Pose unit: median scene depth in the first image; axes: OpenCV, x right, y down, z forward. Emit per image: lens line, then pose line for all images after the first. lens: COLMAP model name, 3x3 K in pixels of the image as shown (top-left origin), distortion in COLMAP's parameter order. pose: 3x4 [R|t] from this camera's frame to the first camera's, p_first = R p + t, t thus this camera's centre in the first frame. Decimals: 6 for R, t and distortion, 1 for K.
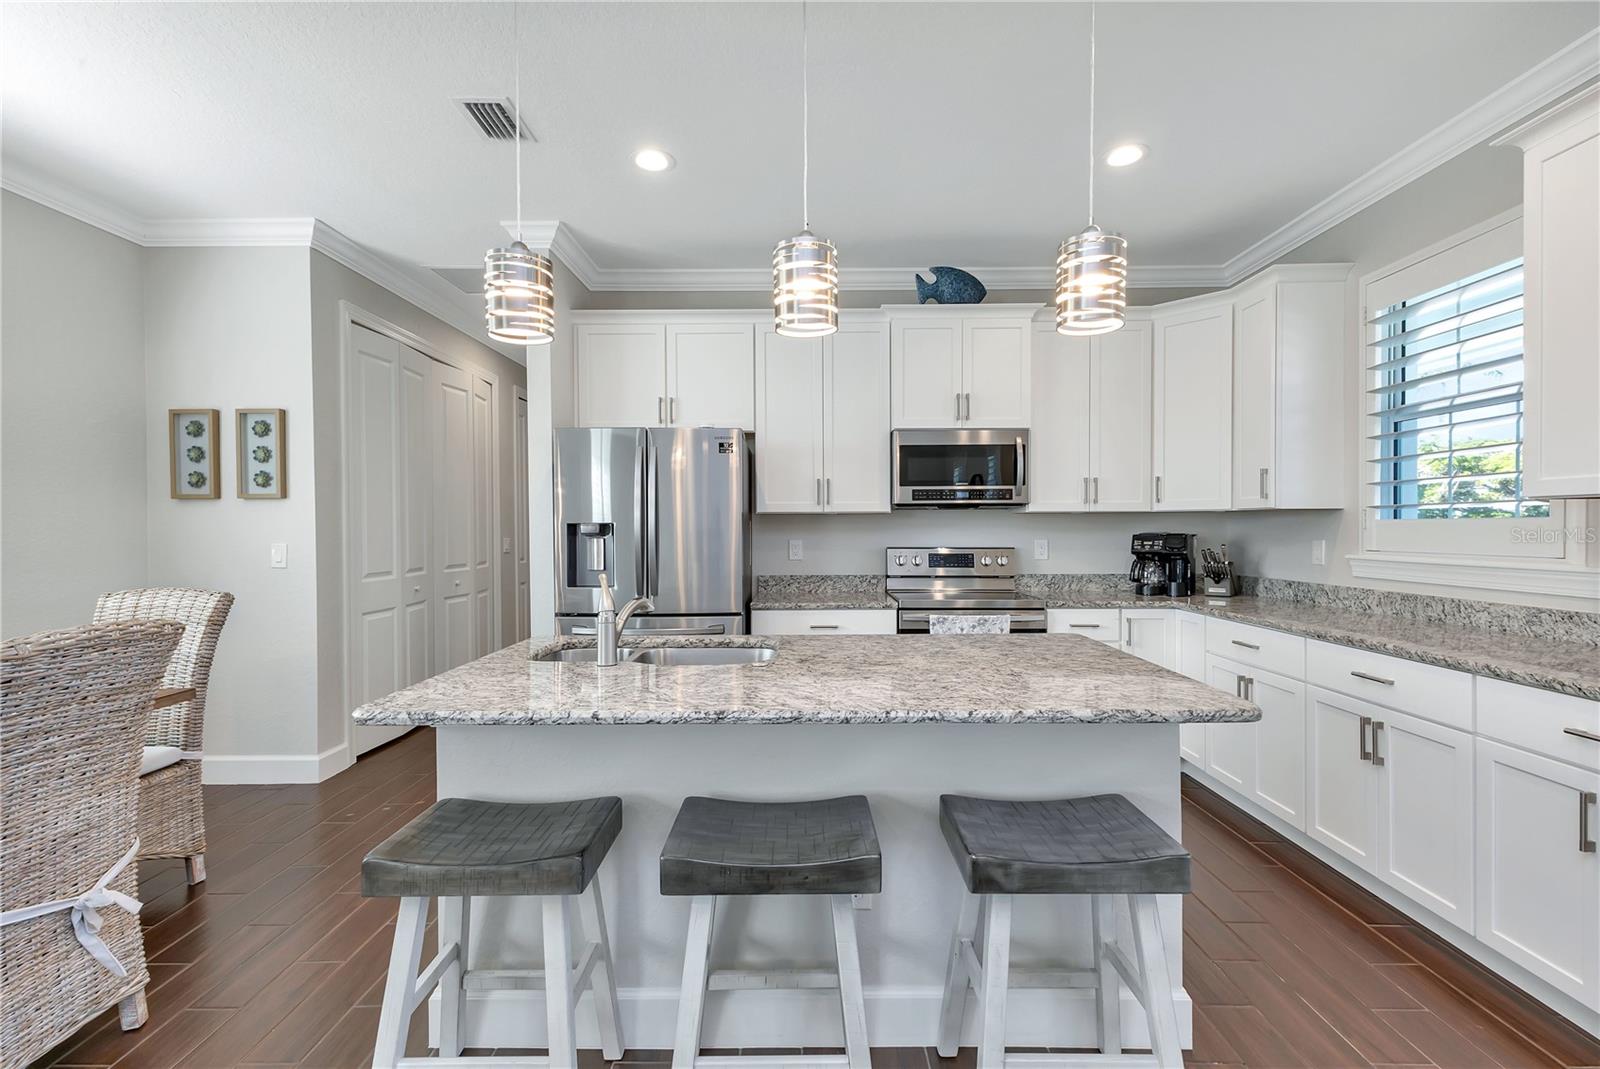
lens RADIAL K [[714.2, 0, 794.7], [0, 714.2, 538.3], [0, 0, 1]] dist [0.012893, -0.000662]
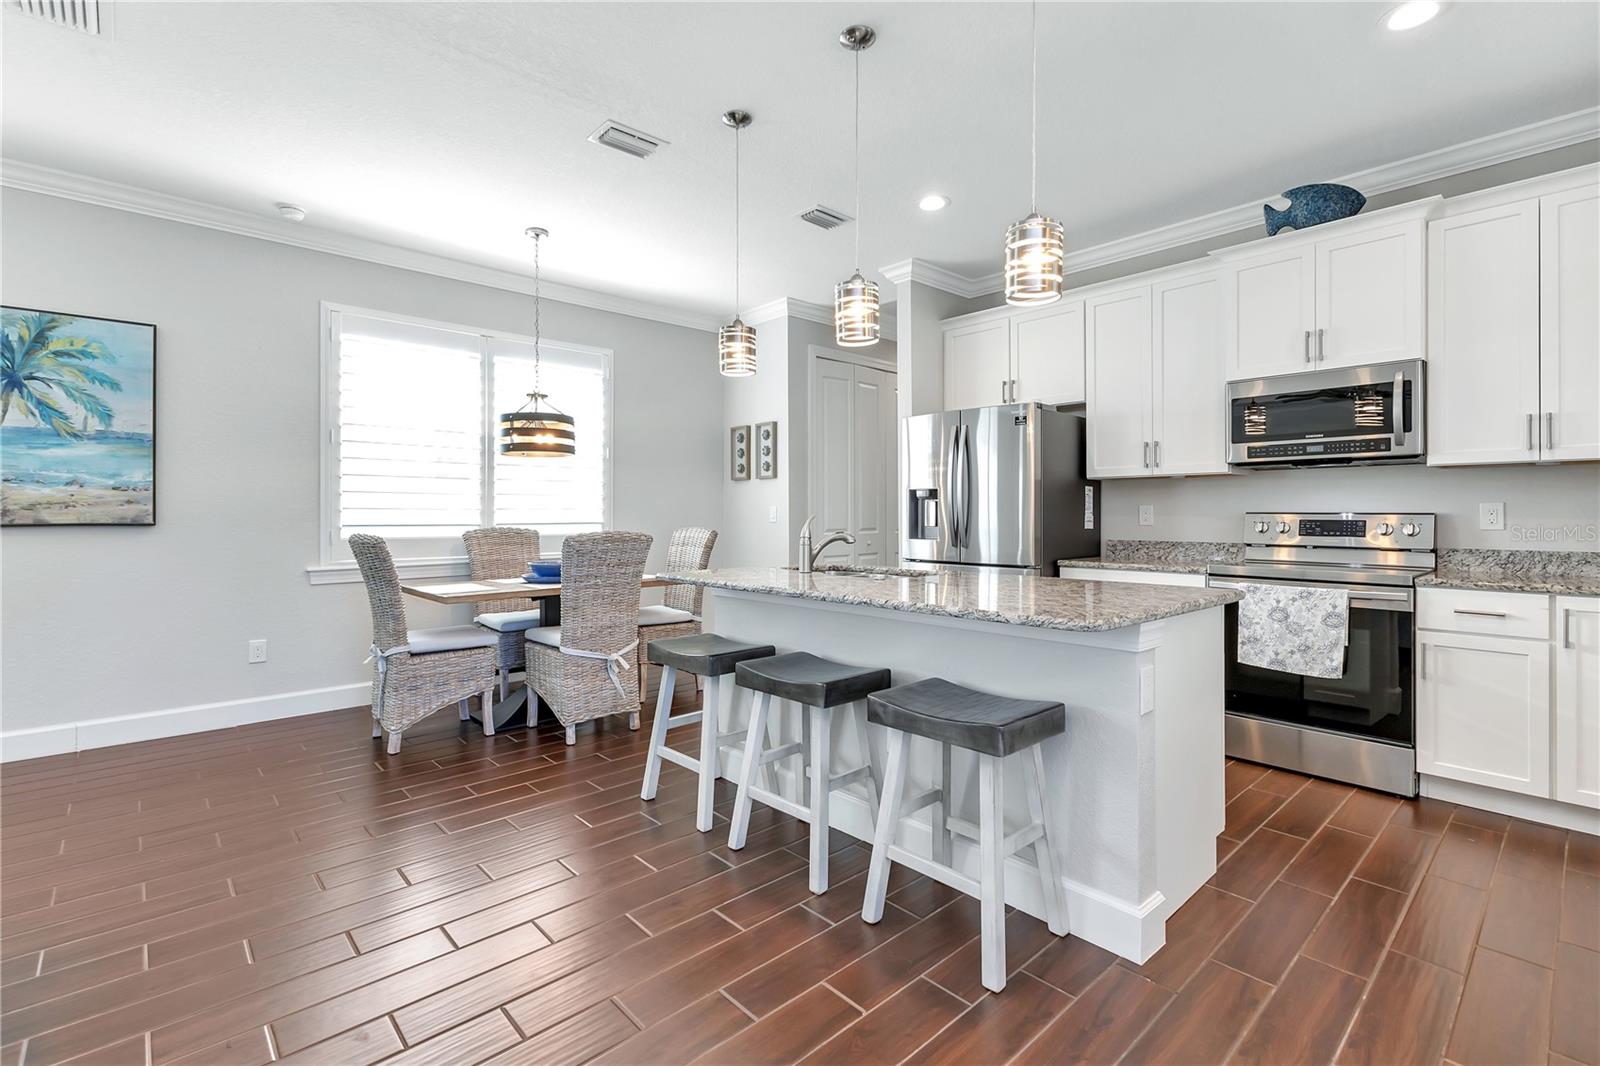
lens RADIAL K [[714.2, 0, 794.7], [0, 714.2, 517.9], [0, 0, 1]] dist [0.012893, -0.000662]
pose [[0.685782, 0.008974, -0.727752, 0.456479], [-0.014430, 0.999895, -0.001269, 0.033344], [0.727664, 0.011372, 0.685839, -0.040600]]
